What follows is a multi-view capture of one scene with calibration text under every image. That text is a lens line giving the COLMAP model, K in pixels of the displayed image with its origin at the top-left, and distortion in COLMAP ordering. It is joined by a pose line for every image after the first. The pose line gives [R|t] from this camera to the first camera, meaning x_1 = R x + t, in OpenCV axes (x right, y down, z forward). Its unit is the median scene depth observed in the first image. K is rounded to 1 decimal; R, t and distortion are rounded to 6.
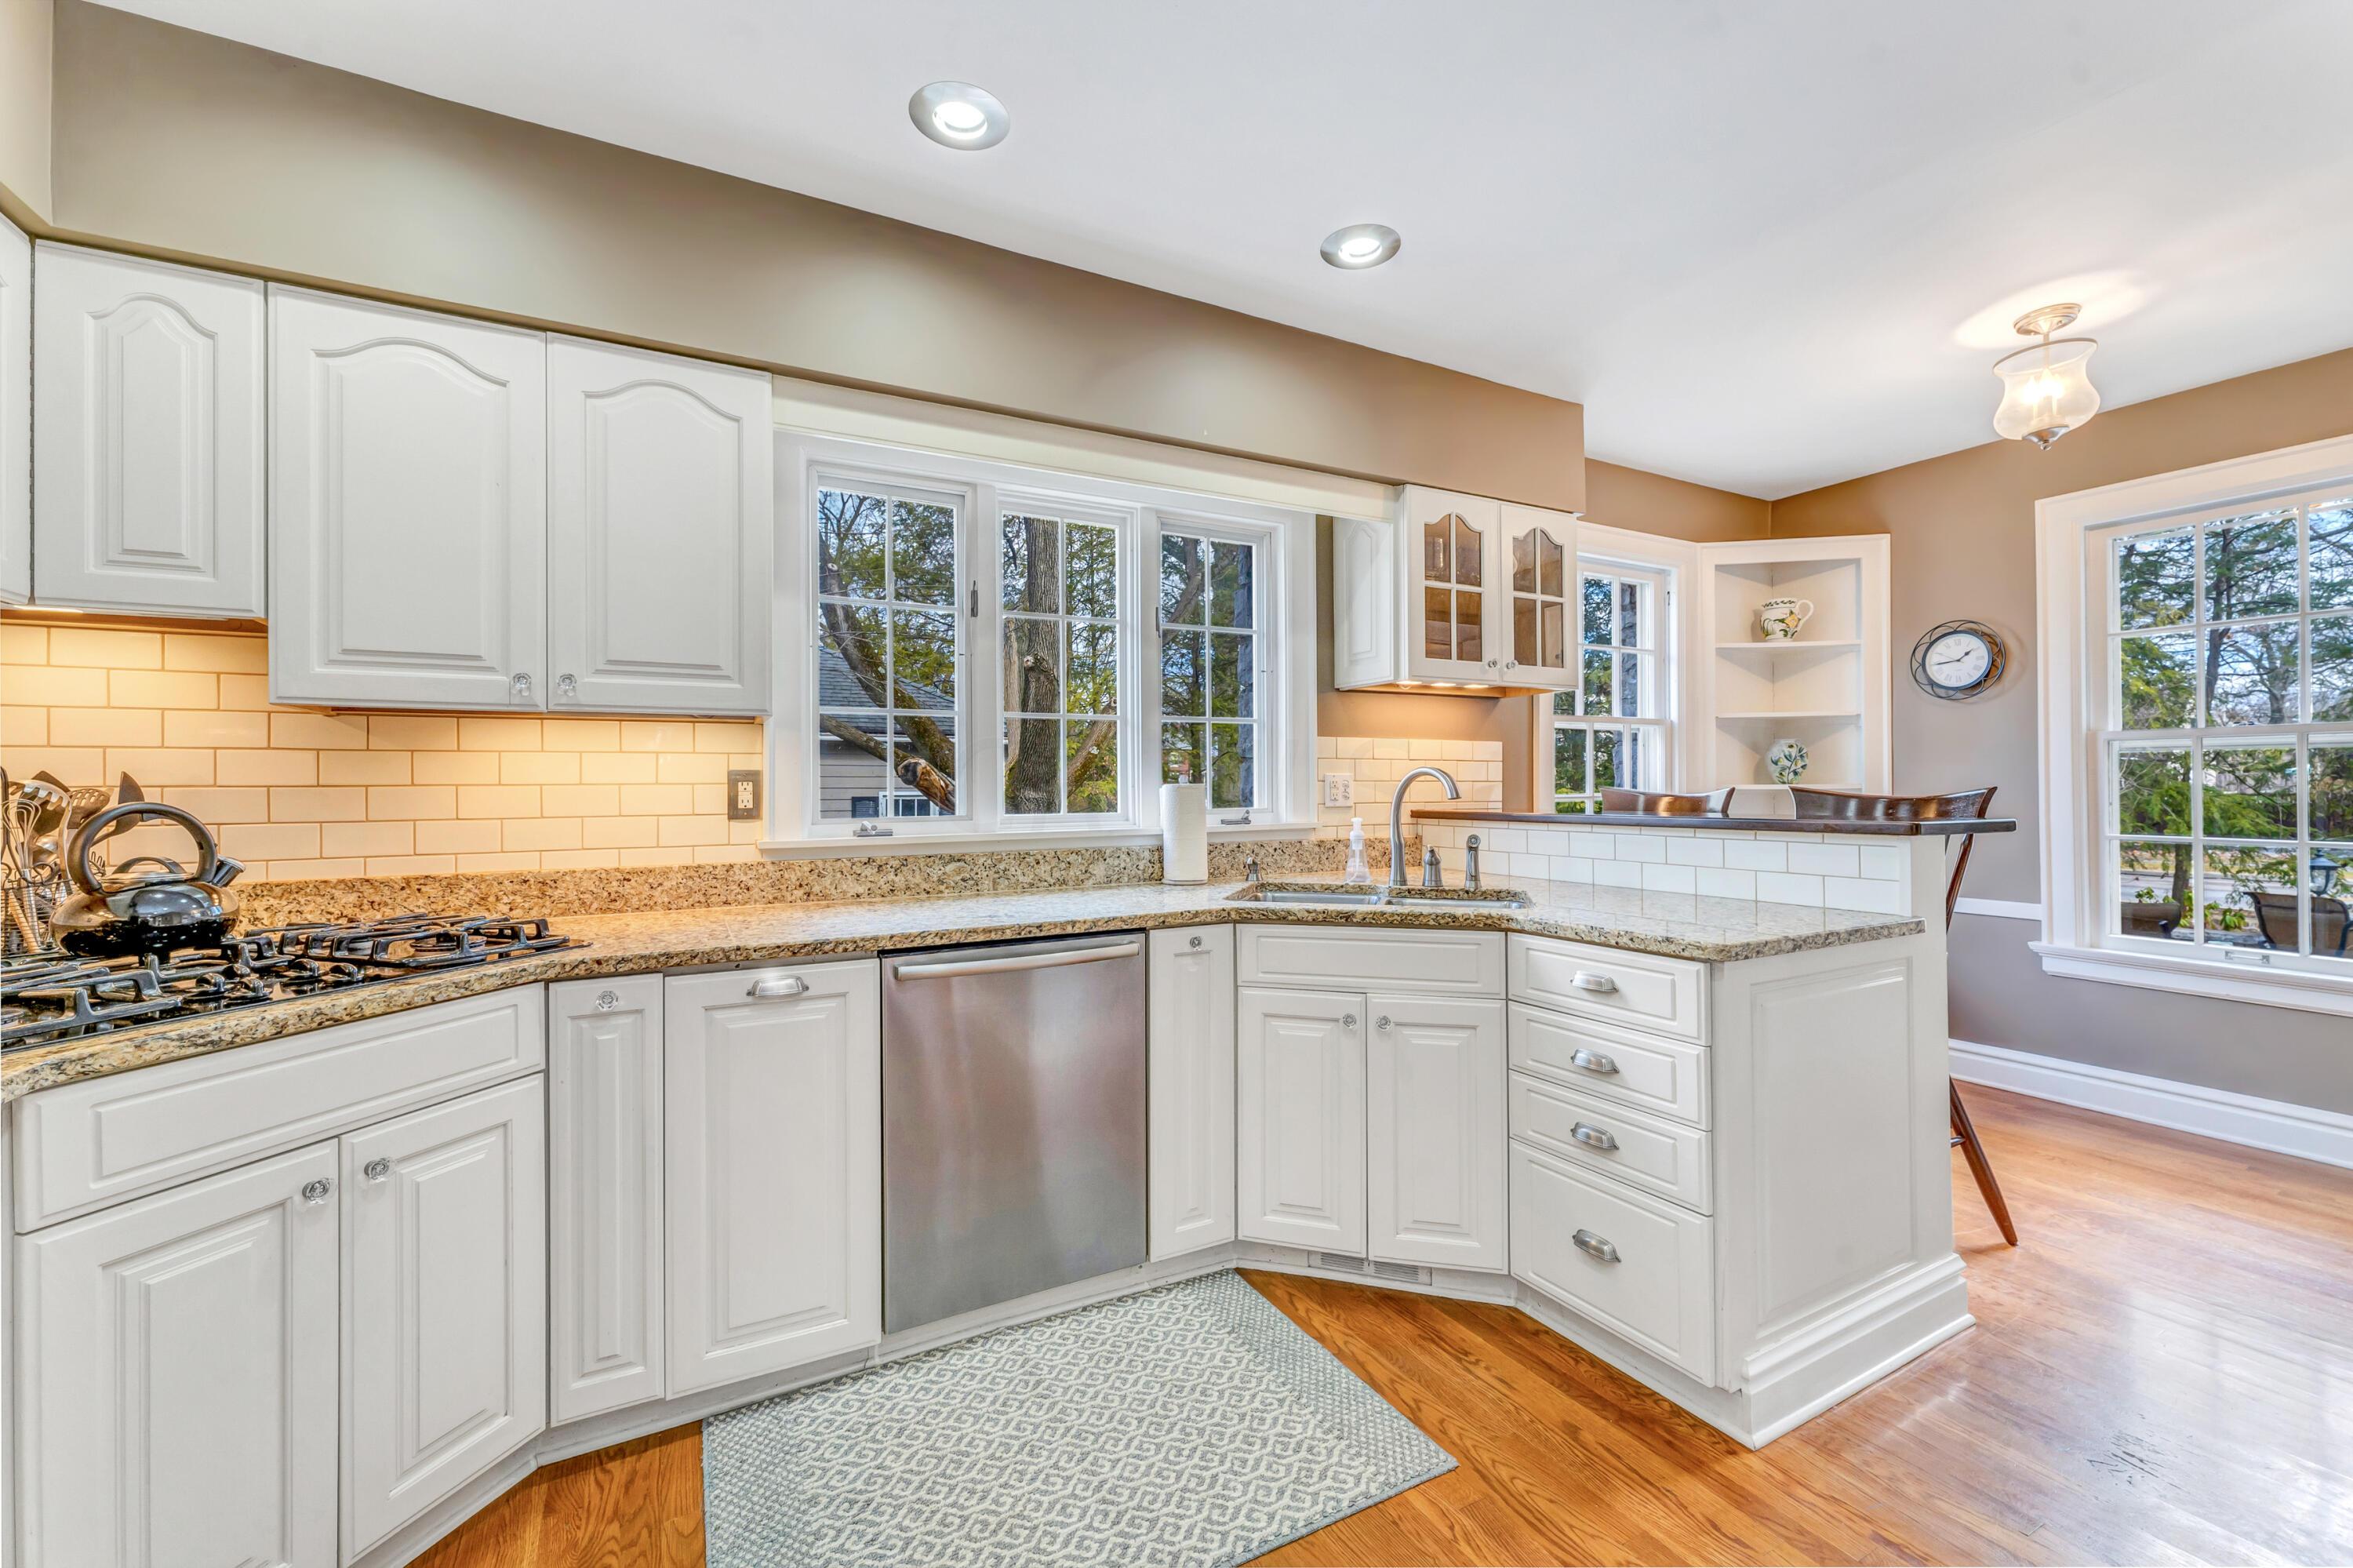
lens RADIAL K [[940.3, 0, 1176.5], [0, 940.3, 784.0], [0, 0, 1]] dist [0.002159, 0.000292]
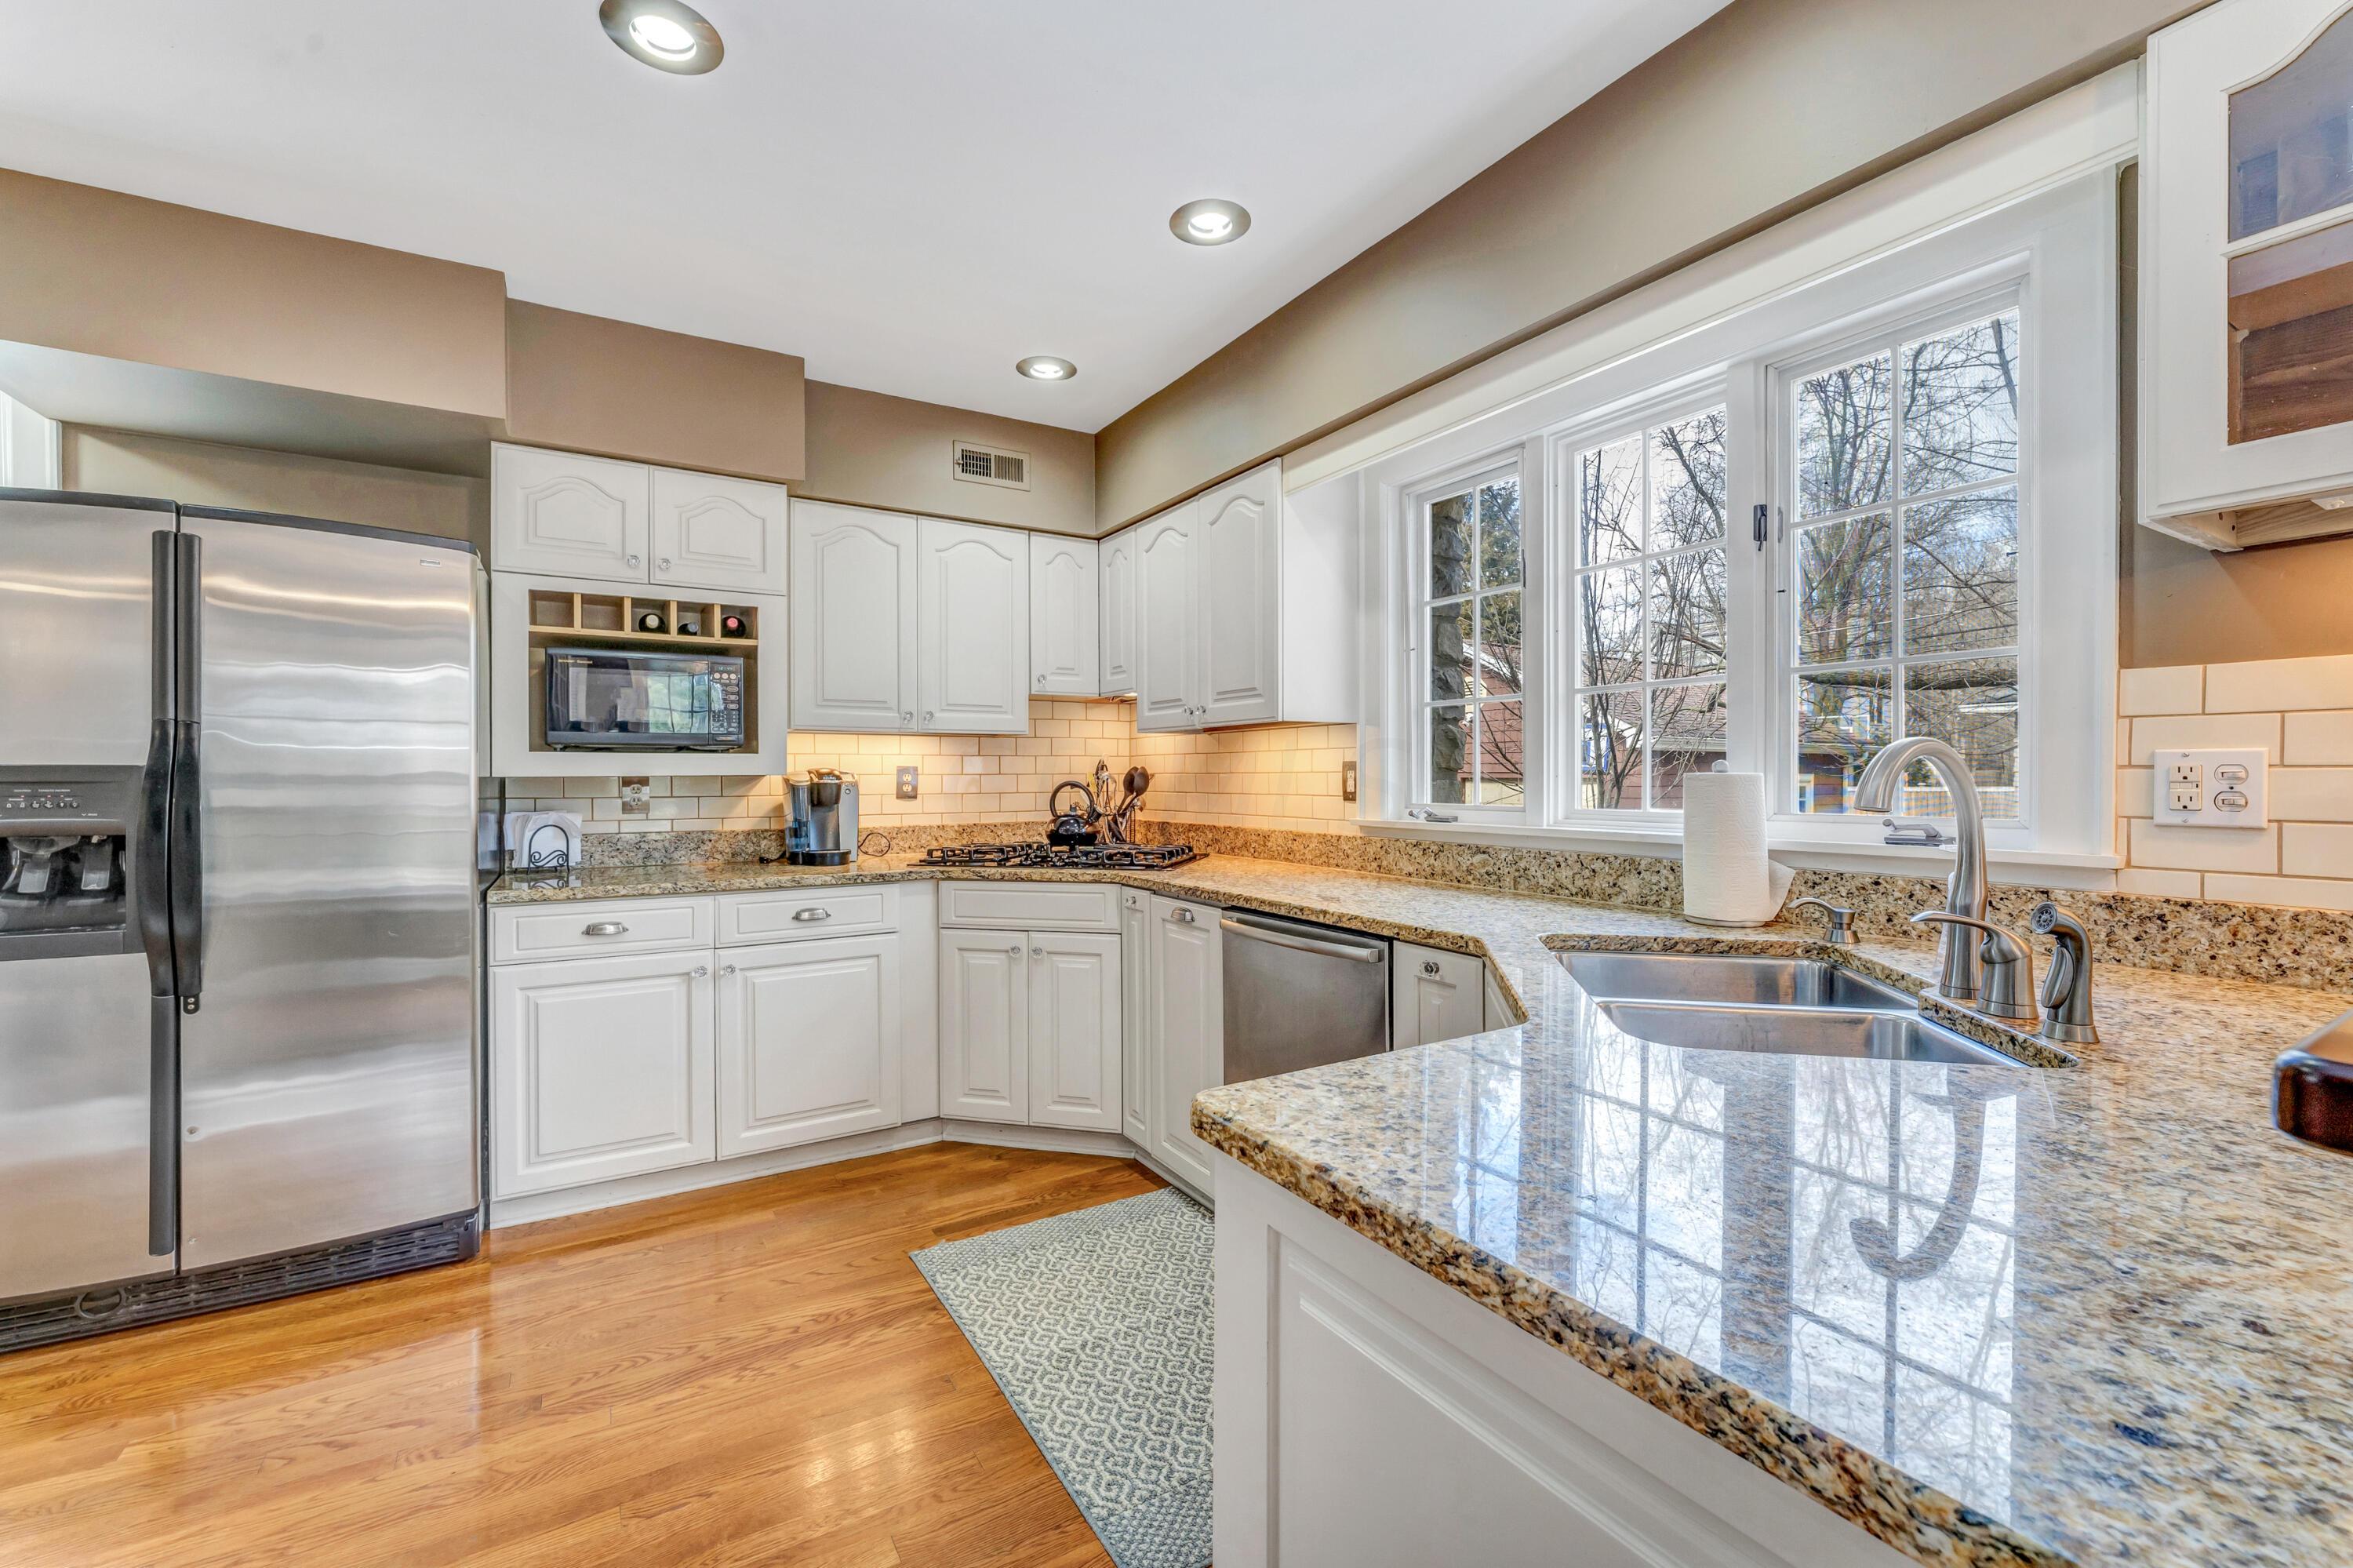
lens RADIAL K [[962.5, 0, 1176.5], [0, 962.5, 784.0], [0, 0, 1]] dist [-0.008323, -0.000084]
pose [[0.058158, 0.015106, -0.998193, 0.815486], [0.004468, 0.999872, 0.015391, -0.005347], [0.998297, -0.005355, 0.058083, 0.711106]]
